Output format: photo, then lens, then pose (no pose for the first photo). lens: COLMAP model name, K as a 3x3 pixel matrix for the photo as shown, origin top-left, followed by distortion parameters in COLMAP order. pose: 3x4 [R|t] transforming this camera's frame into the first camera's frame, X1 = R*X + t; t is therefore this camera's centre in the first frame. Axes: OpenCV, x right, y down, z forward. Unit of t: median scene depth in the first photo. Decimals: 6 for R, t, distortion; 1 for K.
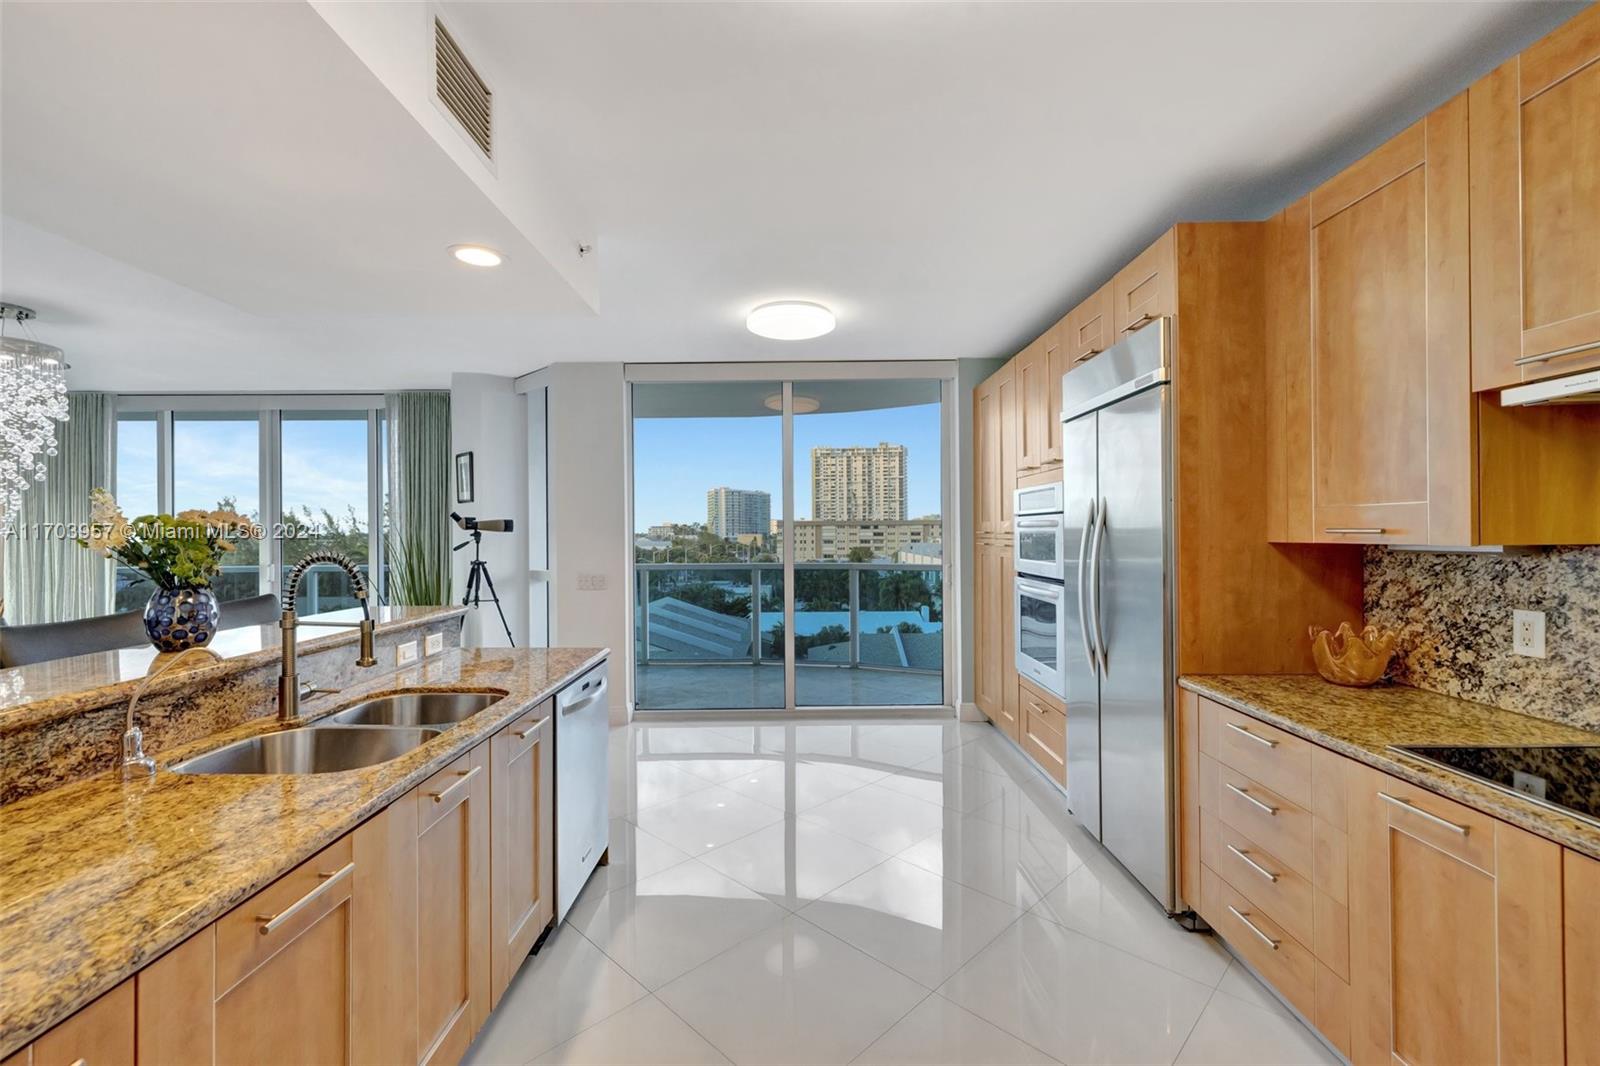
lens RADIAL K [[678.1, 0, 800.0], [0, 678.1, 533.0], [0, 0, 1]] dist [-0.000196, -0.000124]
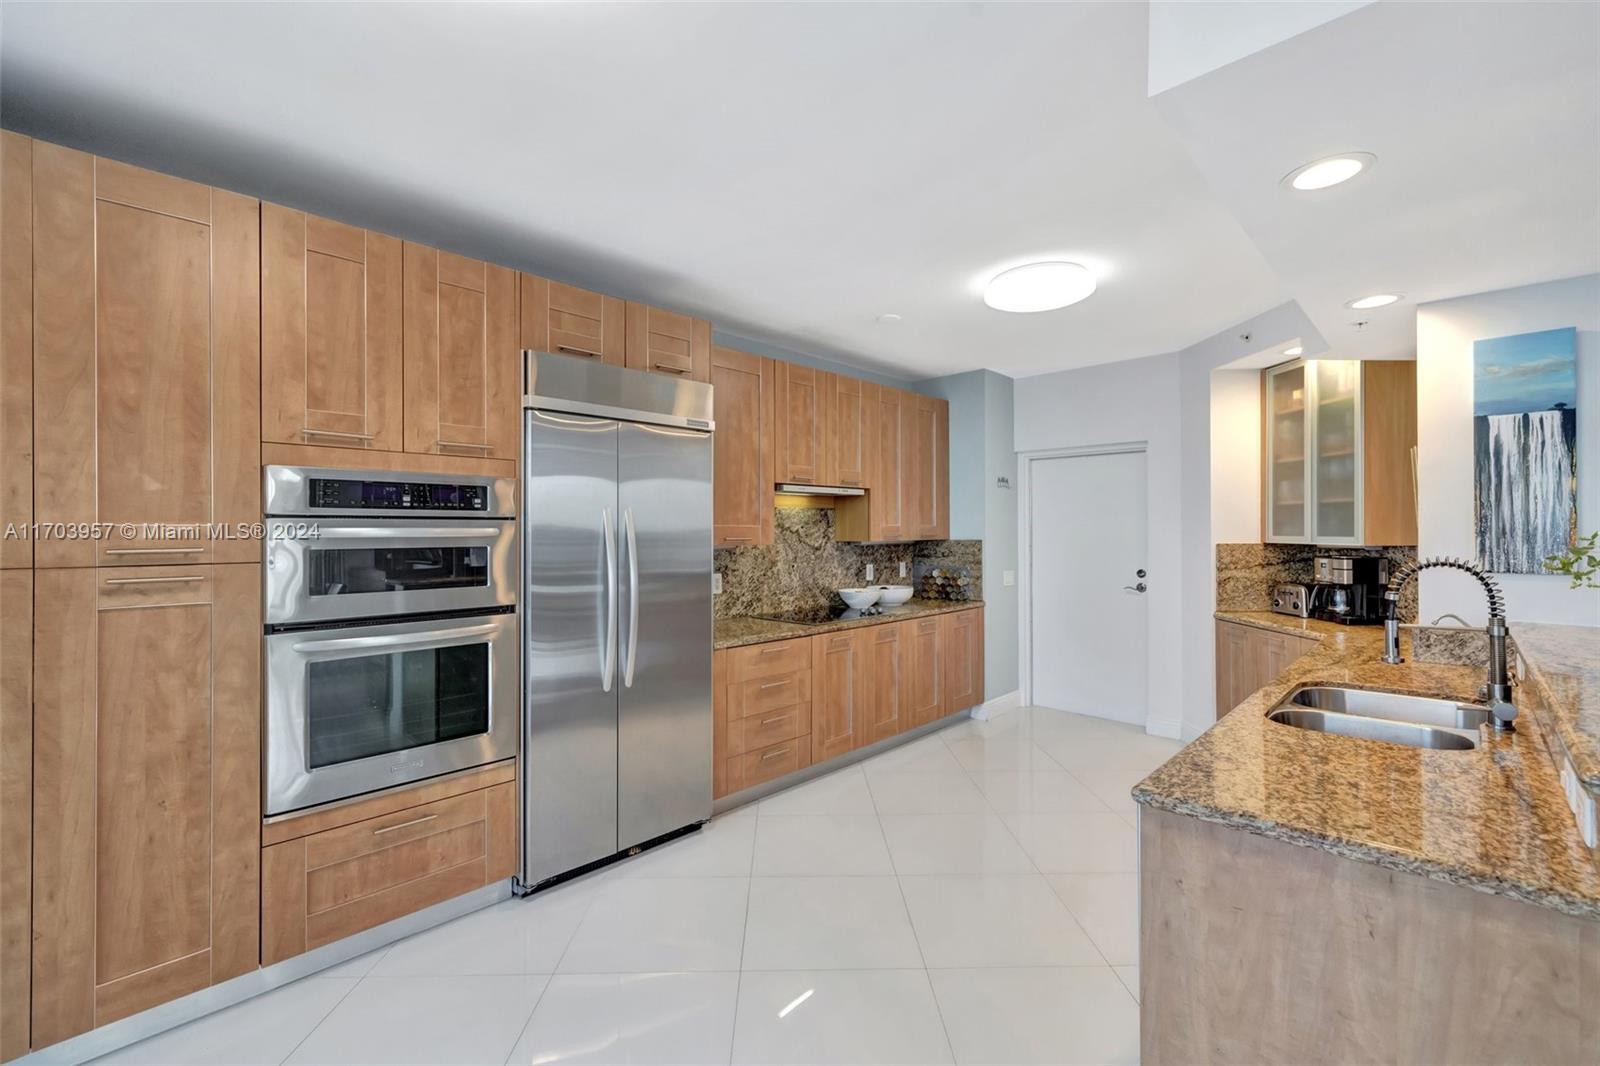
lens RADIAL K [[678.1, 0, 800.0], [0, 678.1, 533.0], [0, 0, 1]] dist [-0.000196, -0.000124]
pose [[-0.721529, 0.002881, 0.692379, -0.707199], [0.004112, 0.999992, 0.000124, -0.021579], [-0.692372, 0.002936, -0.721534, 2.453174]]
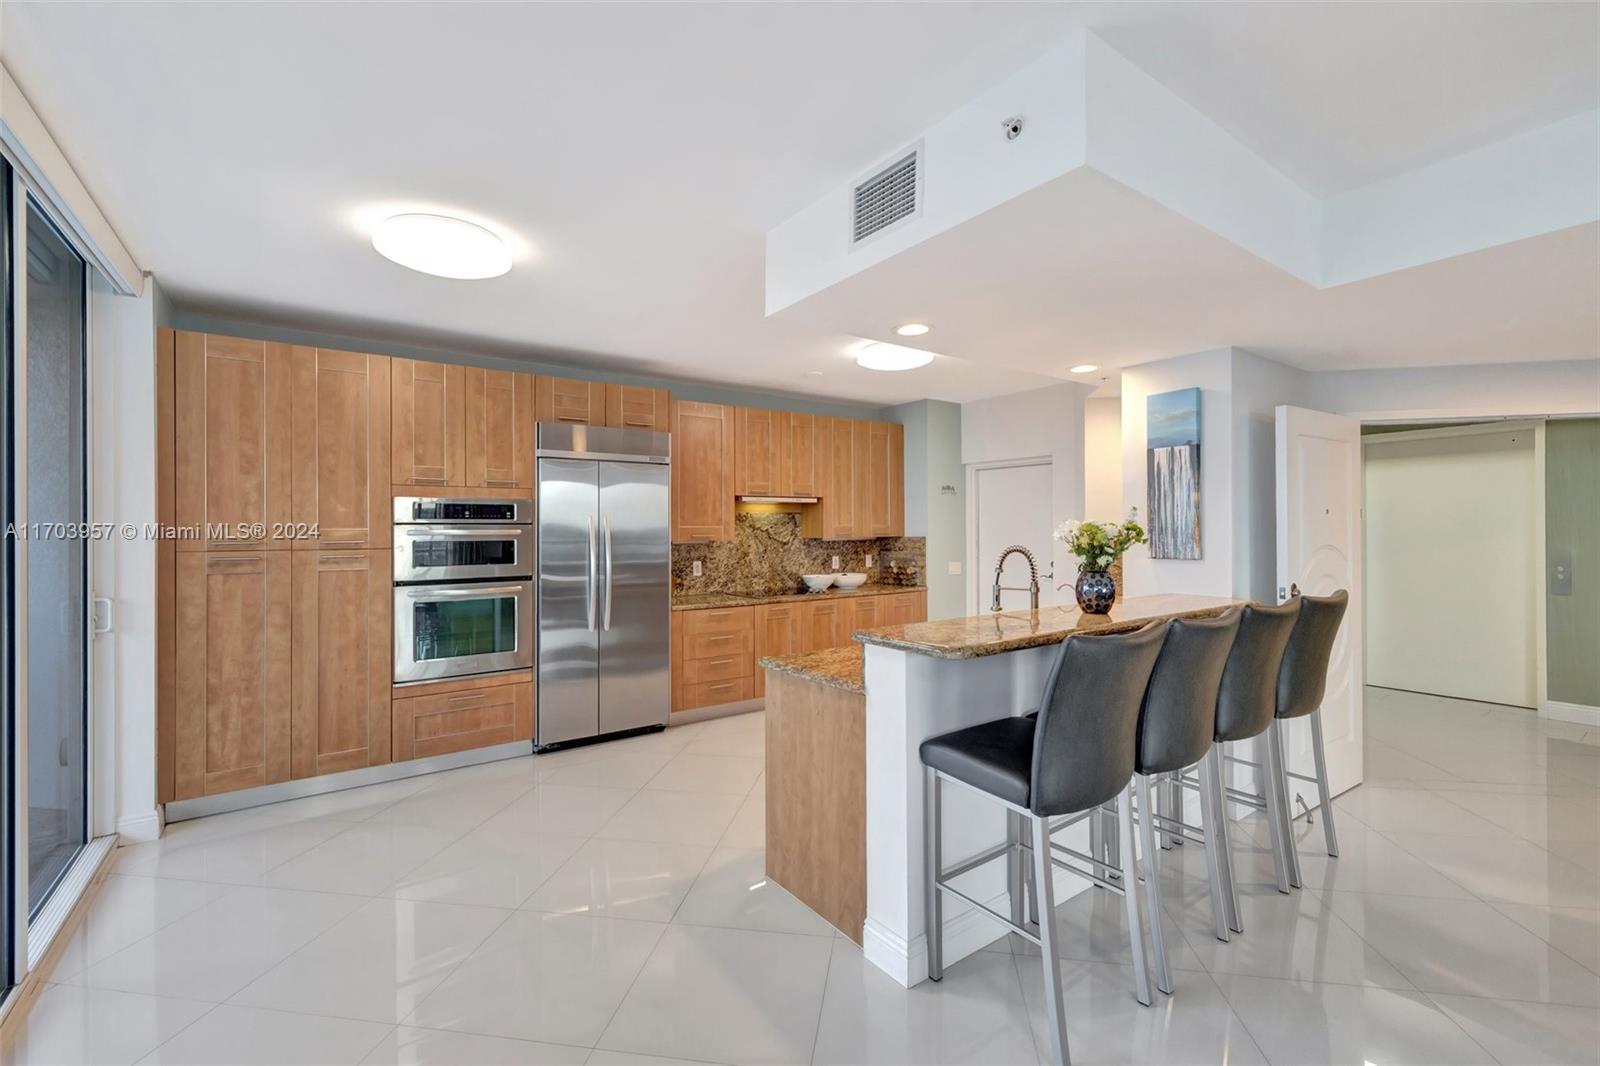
lens RADIAL K [[681.4, 0, 800.8], [0, 681.4, 529.3], [0, 0, 1]] dist [-0.000017, -0.000033]
pose [[-0.587530, 0.007309, 0.809169, -1.784685], [0.007186, 0.999967, -0.003814, -0.019103], [-0.809170, 0.003574, -0.587563, 2.478173]]
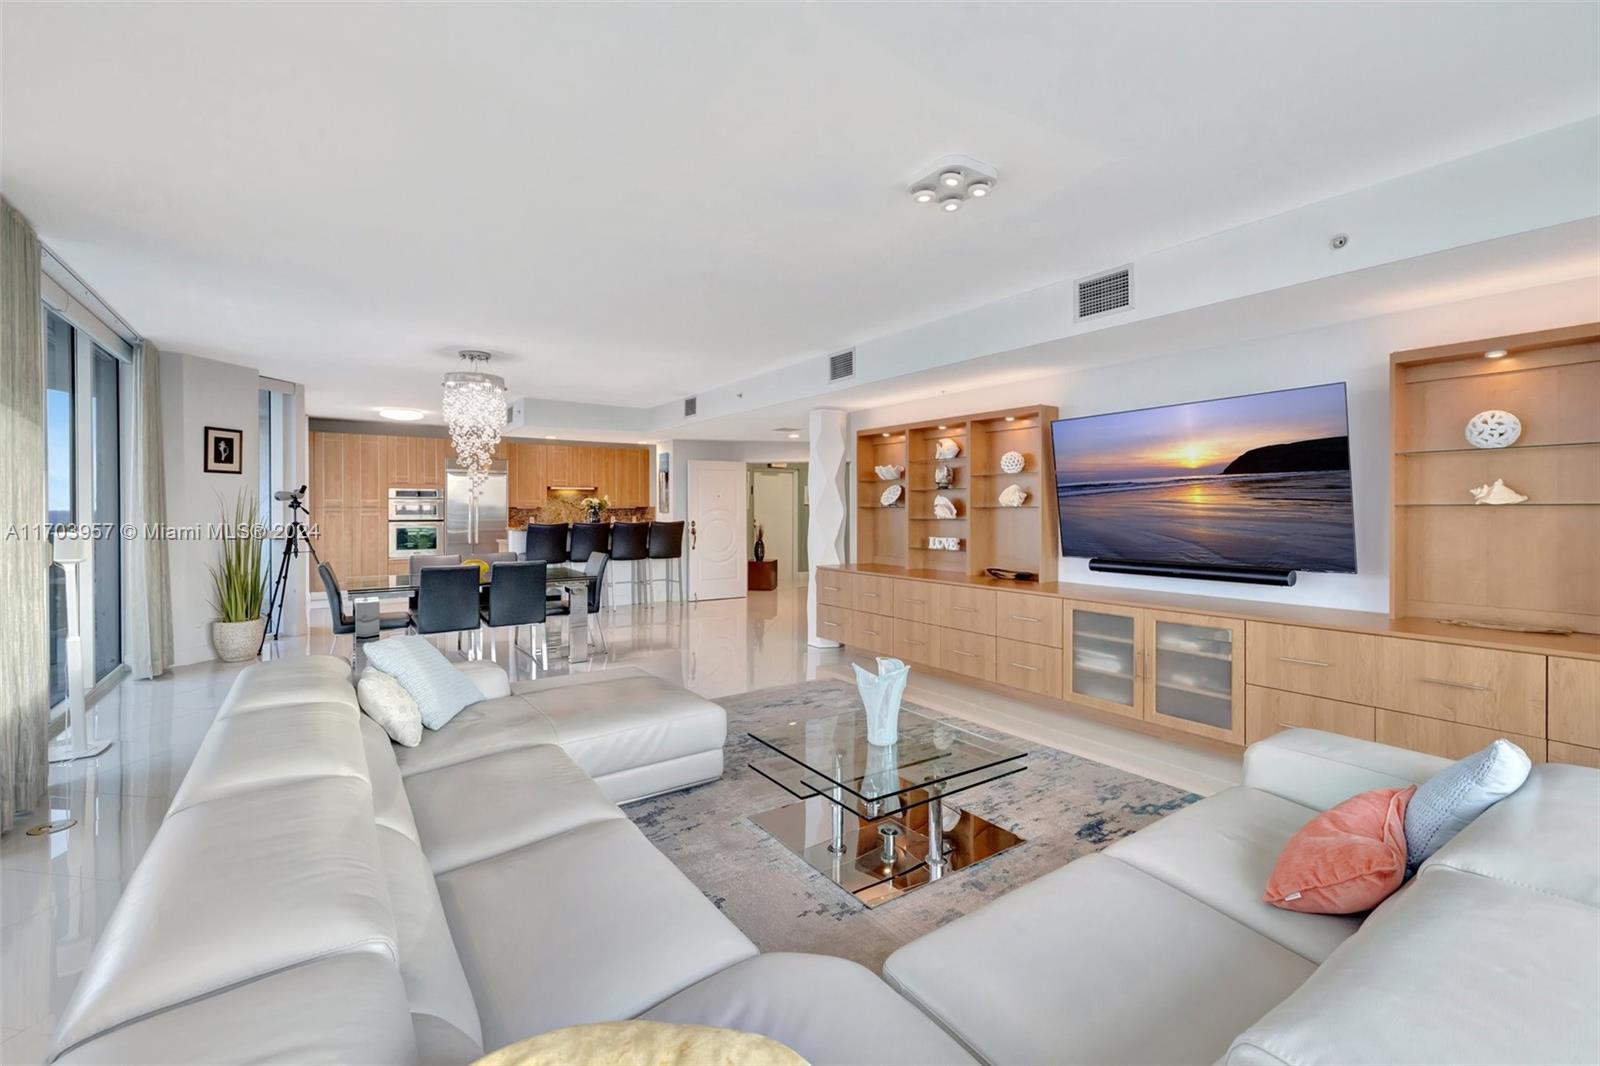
lens RADIAL K [[681.4, 0, 800.8], [0, 681.4, 529.3], [0, 0, 1]] dist [-0.000017, -0.000033]
pose [[-0.579752, -0.022808, 0.814474, -6.026461], [0.000245, 0.999603, 0.028166, 0.045922], [-0.814793, 0.016528, -0.579516, 2.756600]]
